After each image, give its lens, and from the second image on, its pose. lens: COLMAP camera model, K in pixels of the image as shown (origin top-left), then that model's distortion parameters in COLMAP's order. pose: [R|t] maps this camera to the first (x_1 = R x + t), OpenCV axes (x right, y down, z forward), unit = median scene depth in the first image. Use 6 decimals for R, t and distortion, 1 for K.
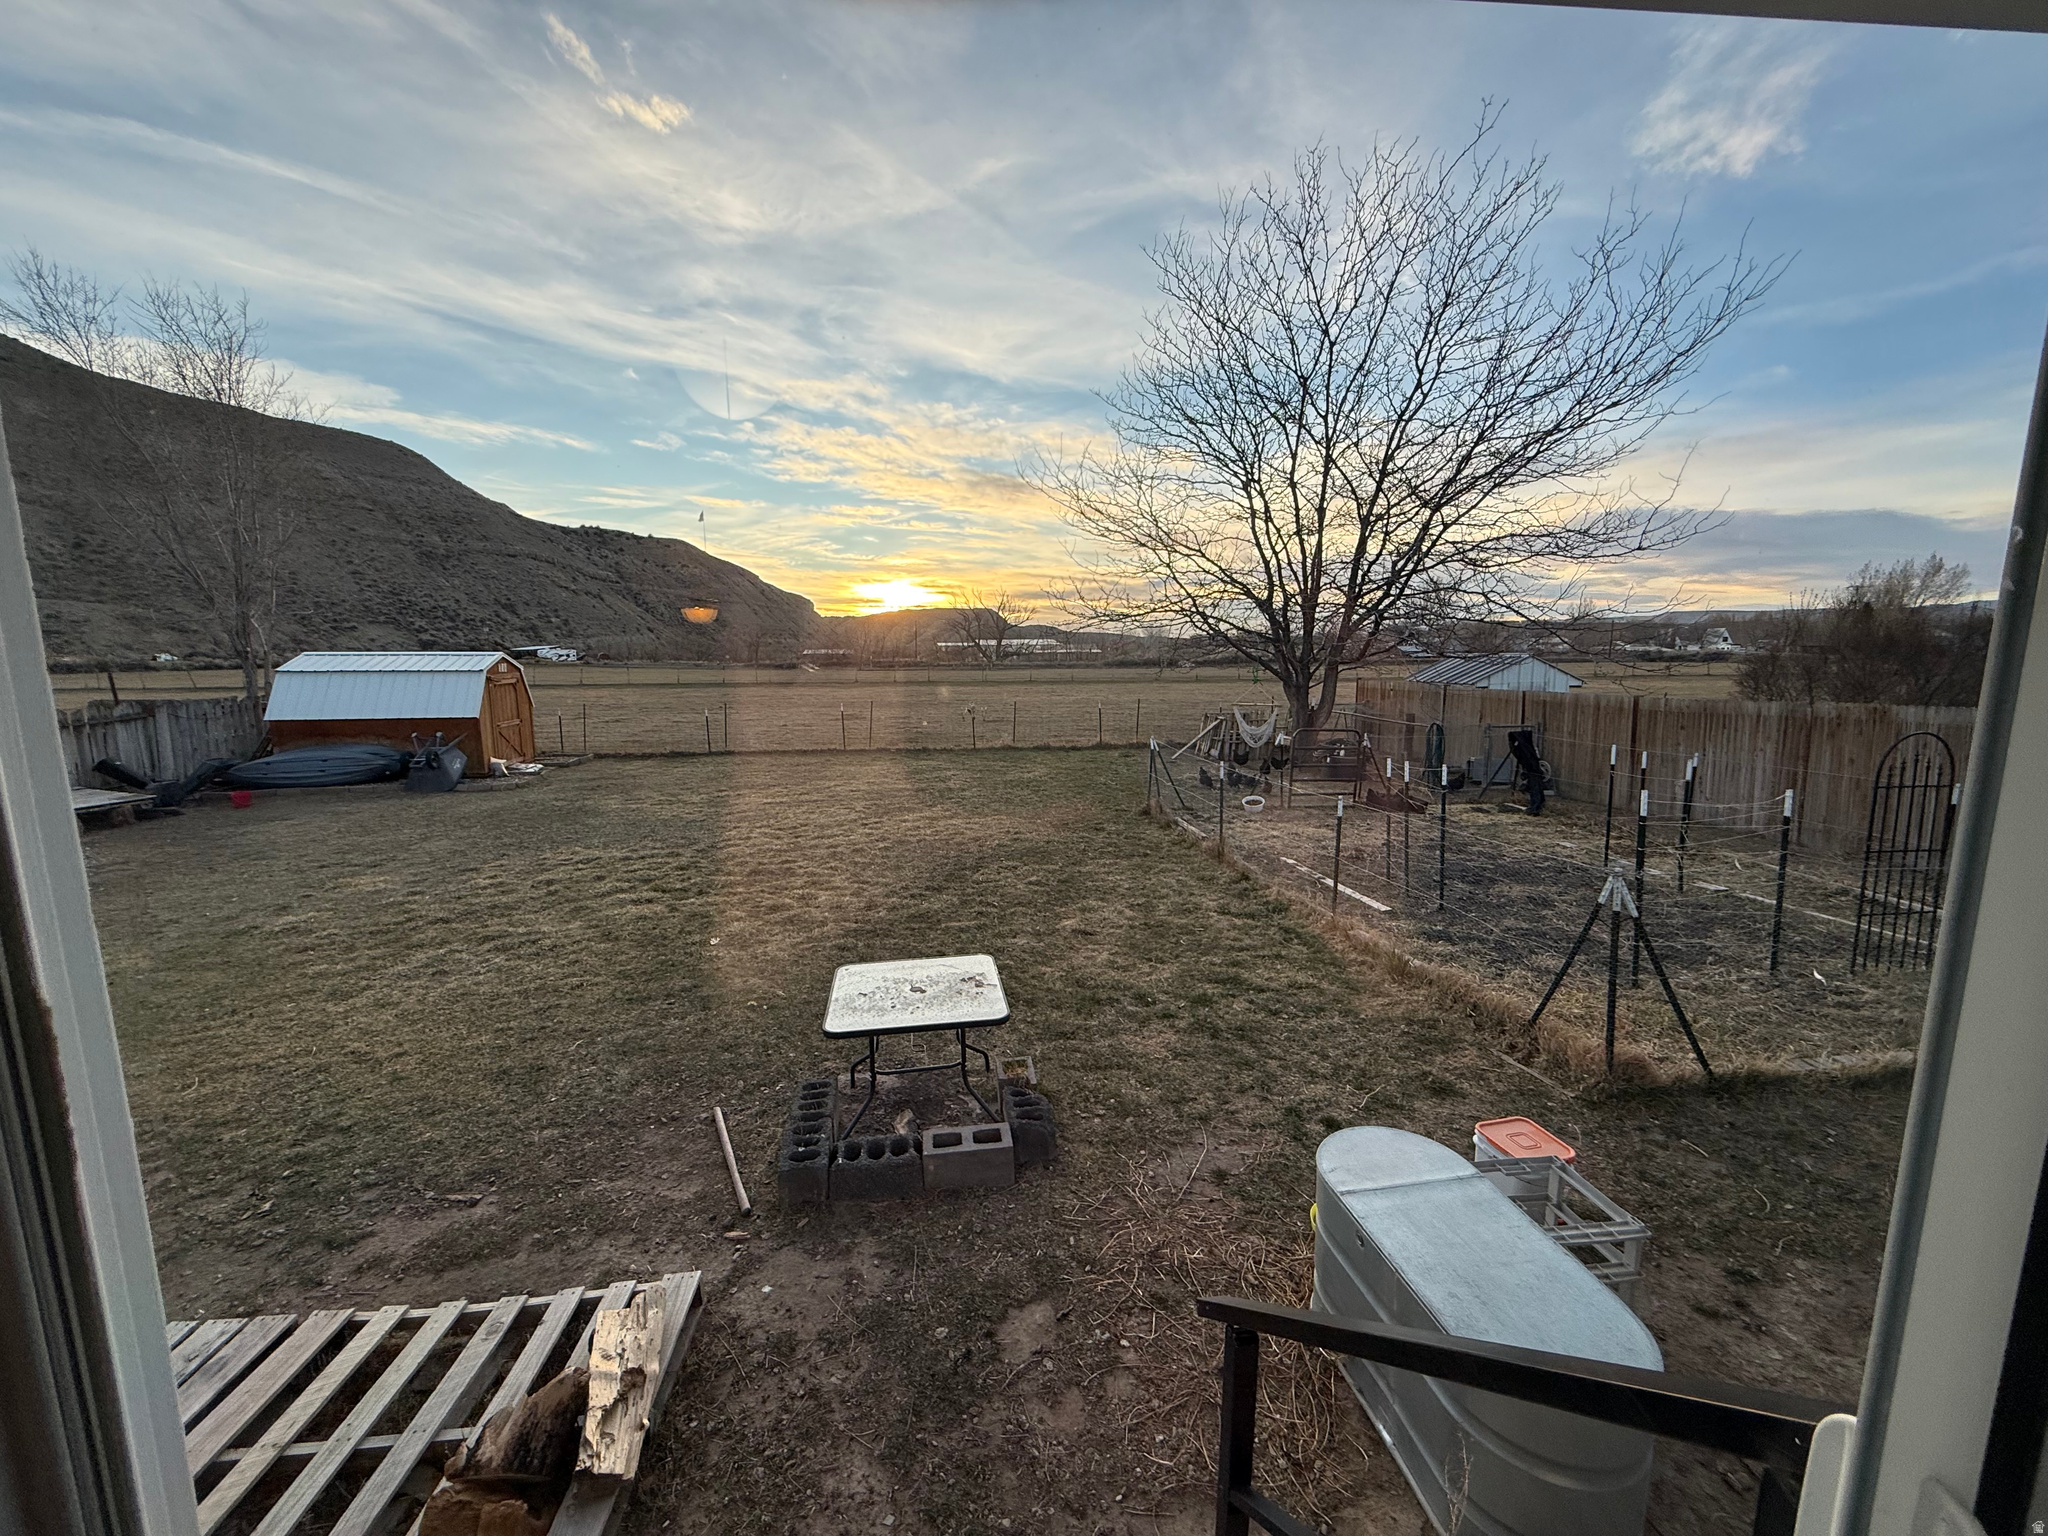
lens RADIAL K [[815.8, 0, 1022.4], [0, 815.8, 769.4], [0, 0, 1]] dist [0.001005, -0.000161]
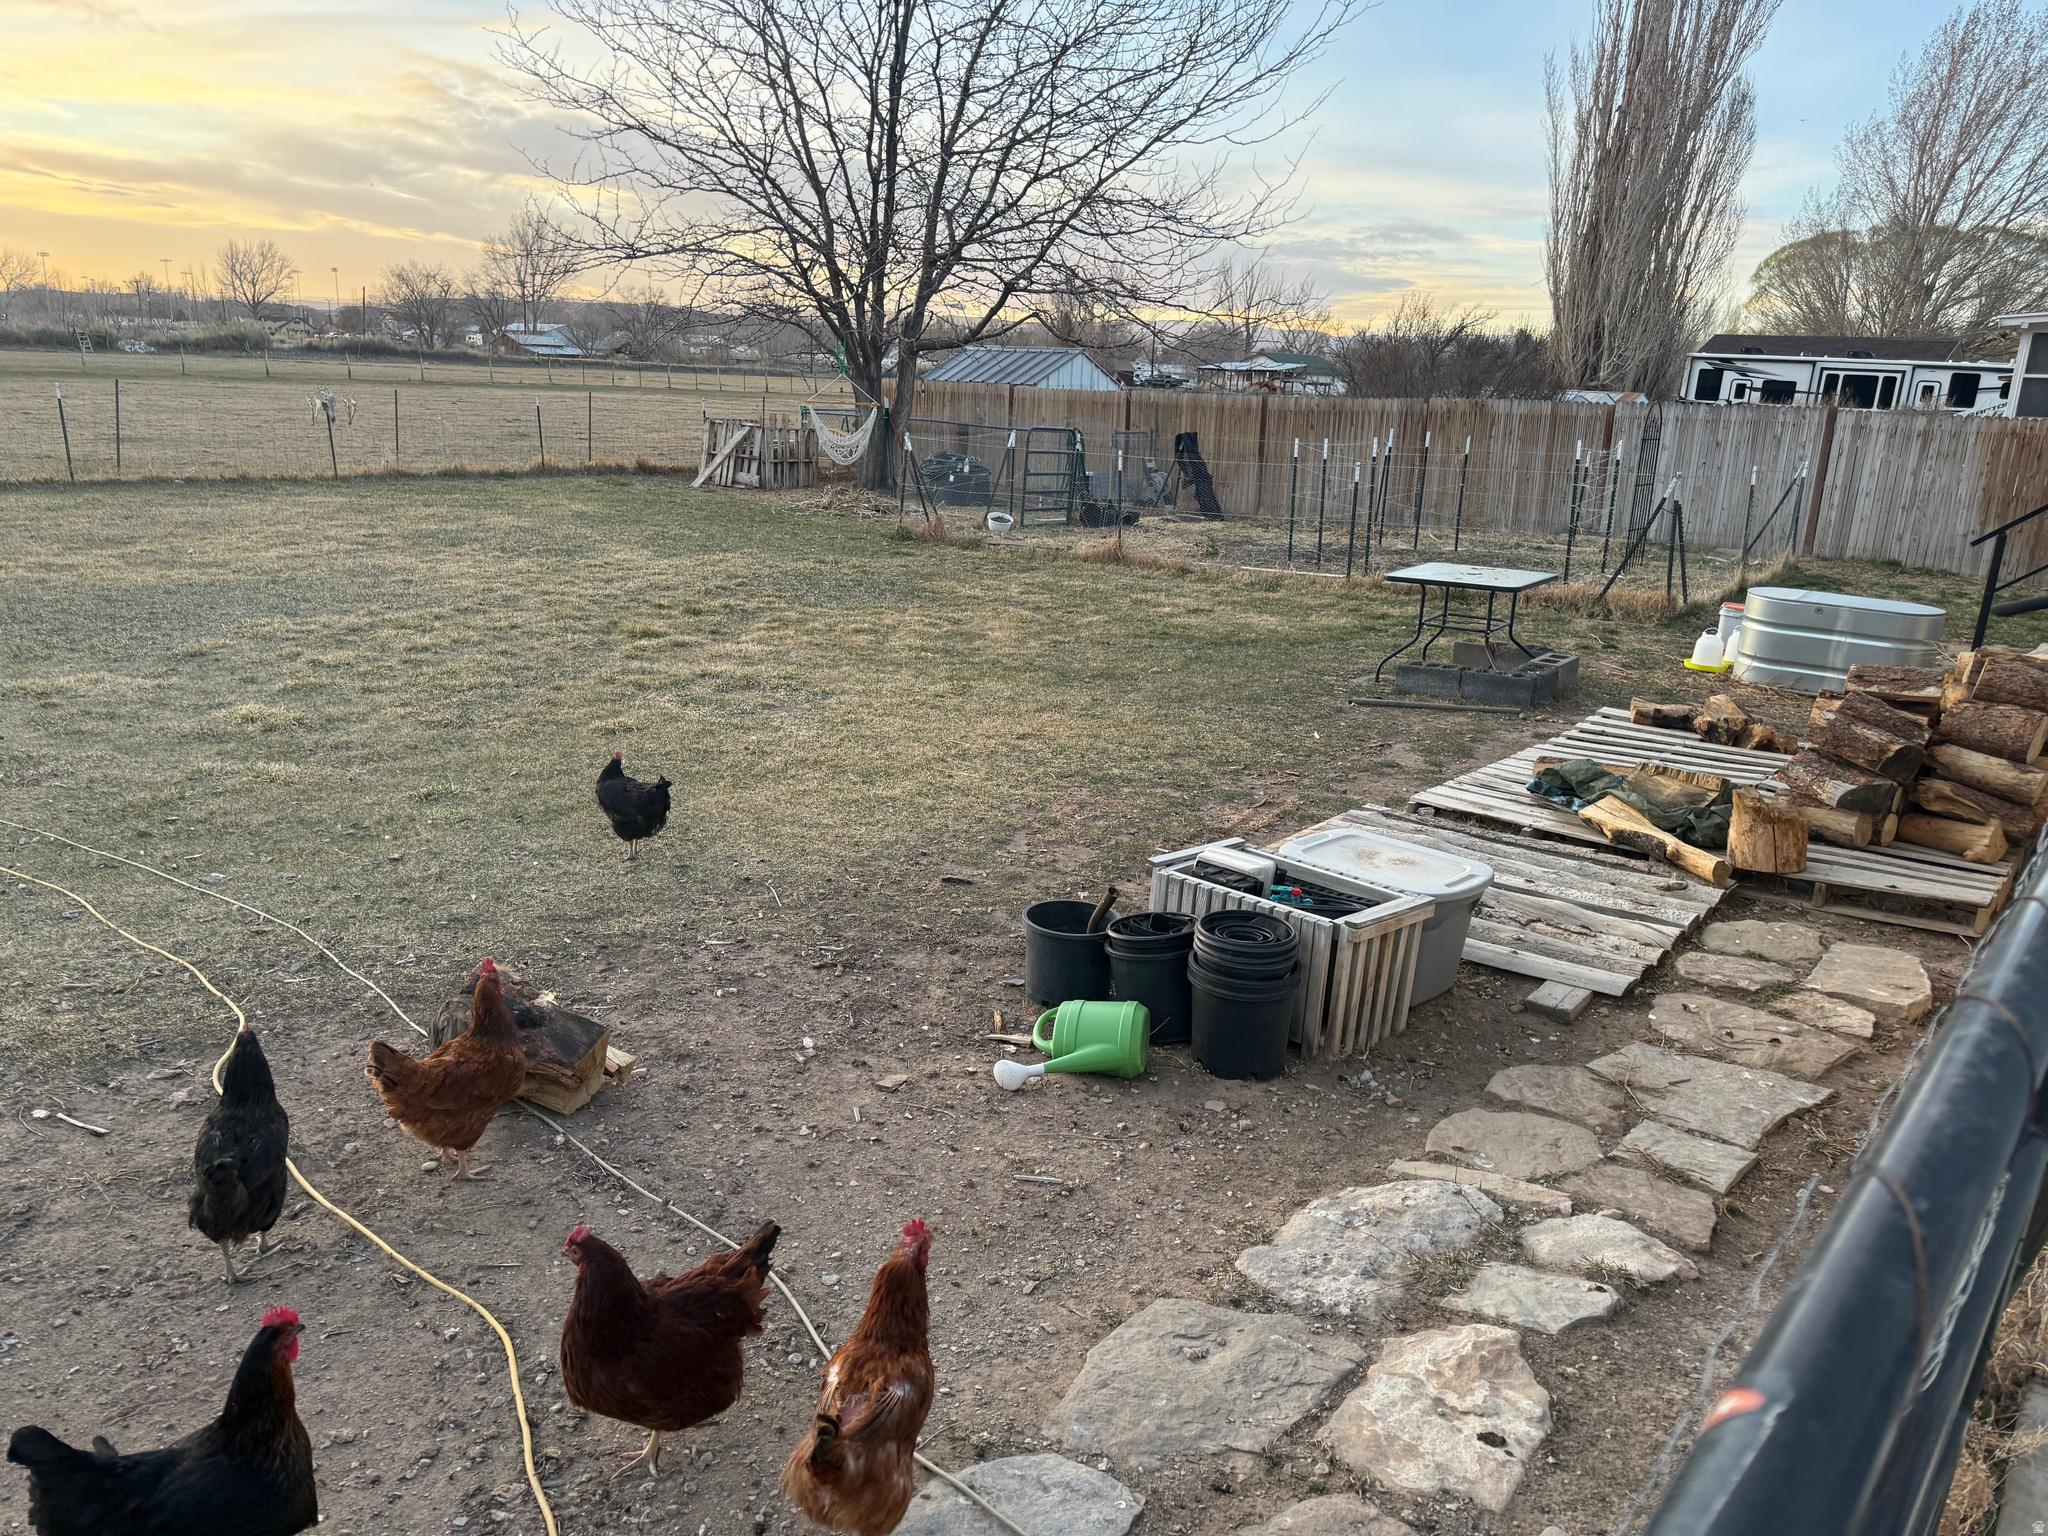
lens RADIAL K [[1439.3, 0, 1016.2], [0, 1439.3, 769.6], [0, 0, 1]] dist [0.060114, -0.074586]
pose [[0.697700, -0.153392, 0.699776, -0.866654], [0.052684, 0.985149, 0.163419, 0.062756], [-0.714451, -0.077150, 0.695419, -0.035054]]
